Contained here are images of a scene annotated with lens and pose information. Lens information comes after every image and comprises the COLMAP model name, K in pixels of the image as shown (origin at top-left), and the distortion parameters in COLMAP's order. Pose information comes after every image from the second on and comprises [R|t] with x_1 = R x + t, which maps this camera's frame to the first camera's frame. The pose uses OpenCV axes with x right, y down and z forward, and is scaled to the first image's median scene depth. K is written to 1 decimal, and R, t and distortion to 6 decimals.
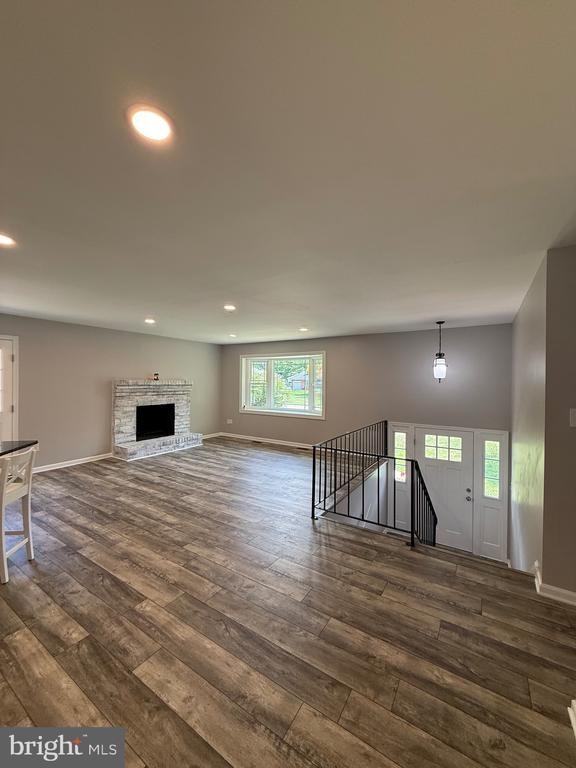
lens RADIAL K [[305.4, 0, 286.8], [0, 305.4, 381.6], [0, 0, 1]] dist [-0.000758, 0.000358]
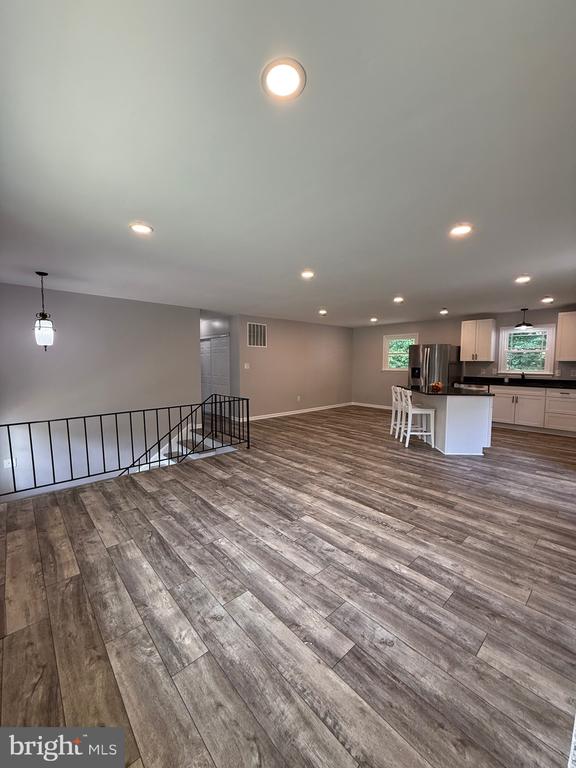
lens RADIAL K [[305.4, 0, 286.8], [0, 305.4, 381.6], [0, 0, 1]] dist [-0.000758, 0.000358]
pose [[-0.965057, -0.029181, 0.260410, -0.312466], [-0.011773, 0.997605, 0.068158, 0.021647], [-0.261775, 0.062711, -0.963089, 1.598432]]
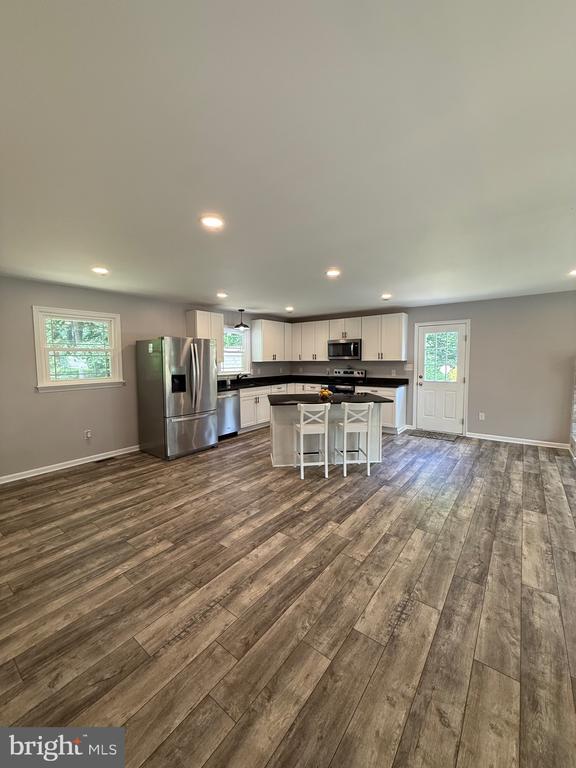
lens RADIAL K [[305.4, 0, 286.8], [0, 305.4, 381.6], [0, 0, 1]] dist [-0.000758, 0.000358]
pose [[-0.087120, 0.068206, -0.993860, 0.348417], [0.005539, 0.997671, 0.067982, 0.007457], [0.996182, 0.000417, -0.087294, 0.382155]]
